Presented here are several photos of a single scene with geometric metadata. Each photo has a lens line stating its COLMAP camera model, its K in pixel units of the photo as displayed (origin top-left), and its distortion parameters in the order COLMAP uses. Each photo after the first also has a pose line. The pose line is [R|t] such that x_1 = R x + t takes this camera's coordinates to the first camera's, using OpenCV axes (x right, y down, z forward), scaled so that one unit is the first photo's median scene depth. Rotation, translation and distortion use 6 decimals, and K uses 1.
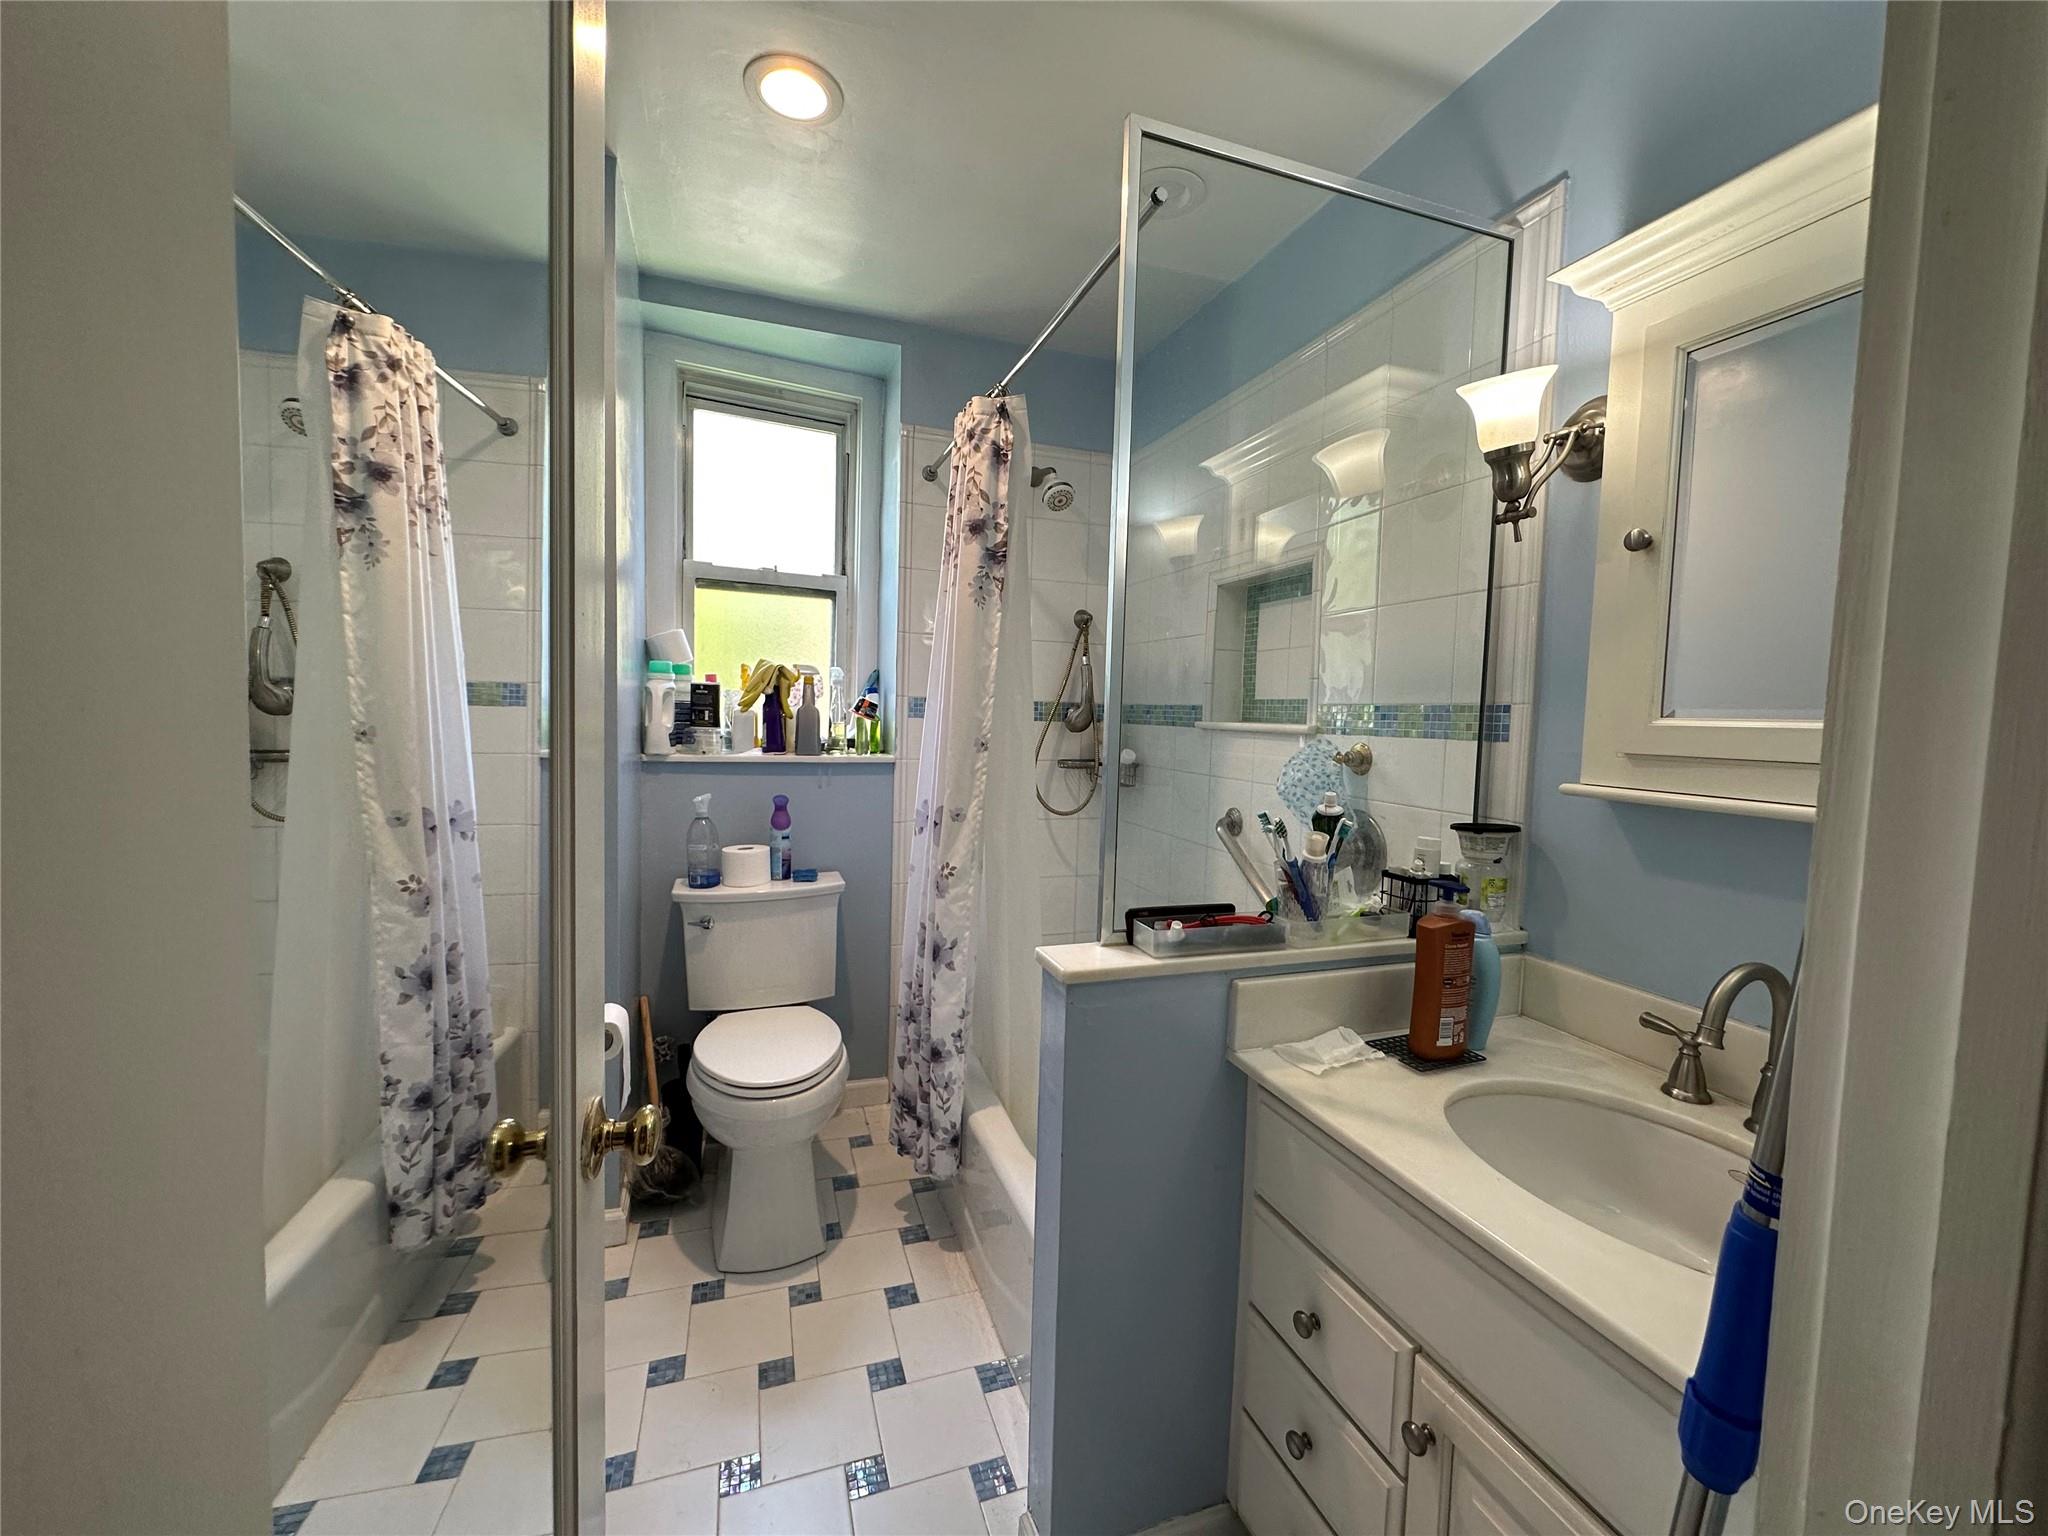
lens RADIAL K [[817.9, 0, 1024.0], [0, 817.9, 768.0], [0, 0, 1]] dist [-0.000165, -0.000040]
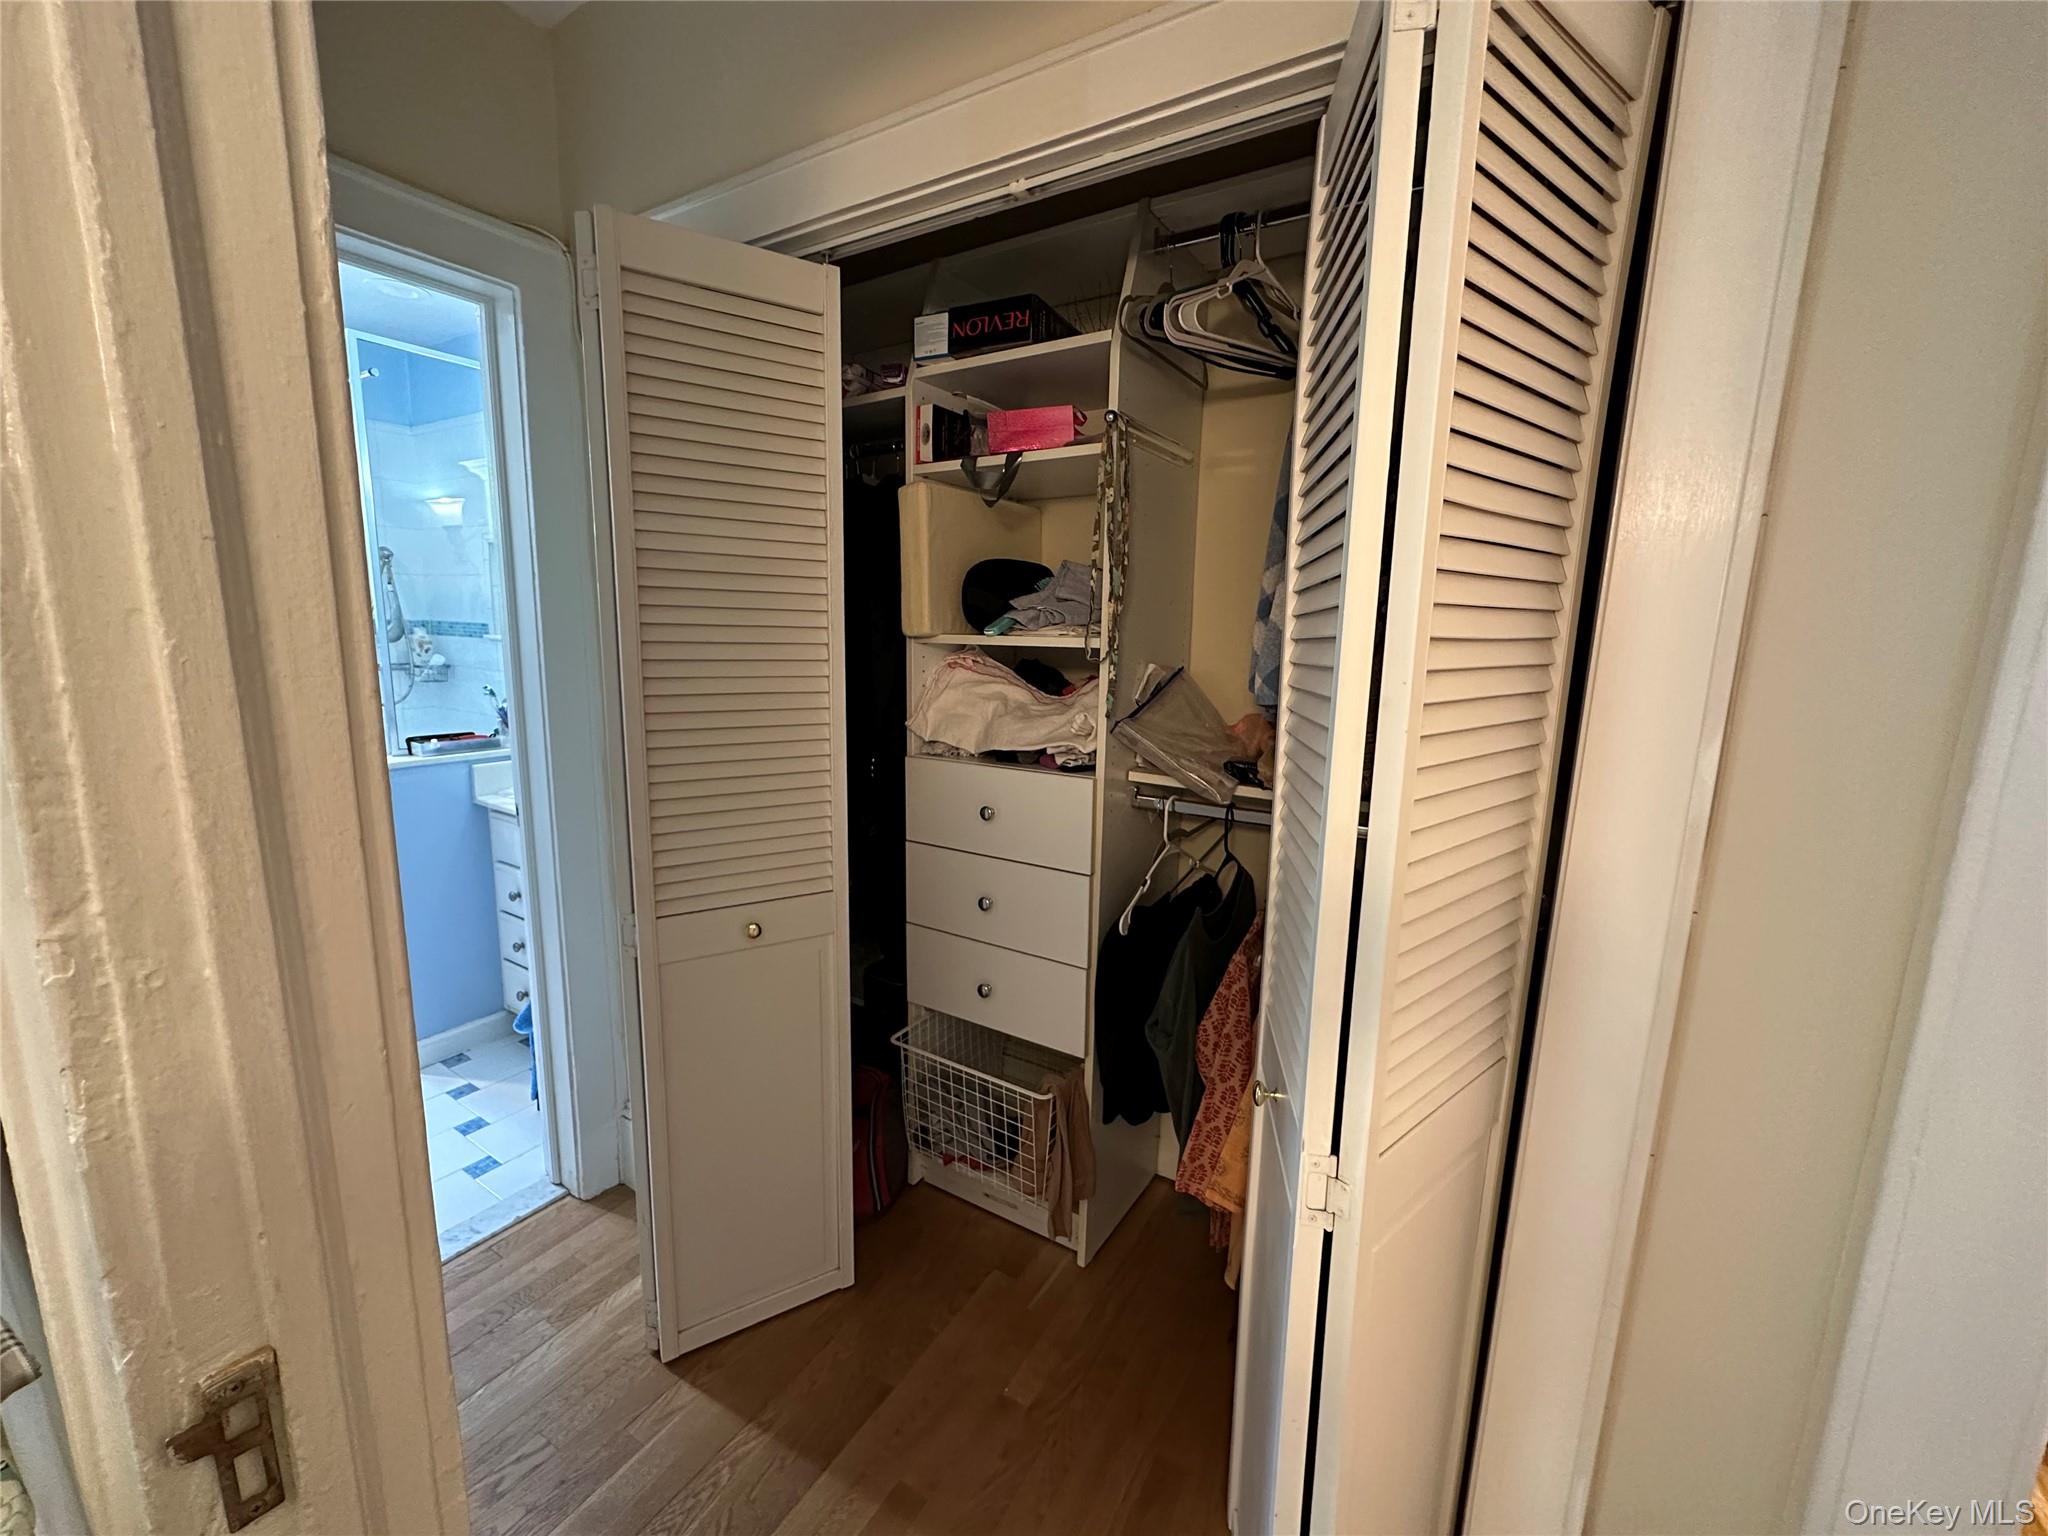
lens RADIAL K [[823.6, 0, 1024.0], [0, 823.6, 768.0], [0, 0, 1]] dist [-0.000713, -0.000213]
pose [[0.785658, -0.116072, 0.607675, 0.081031], [0.039894, 0.989703, 0.137465, 0.030823], [-0.617373, -0.083758, 0.782199, -1.486300]]
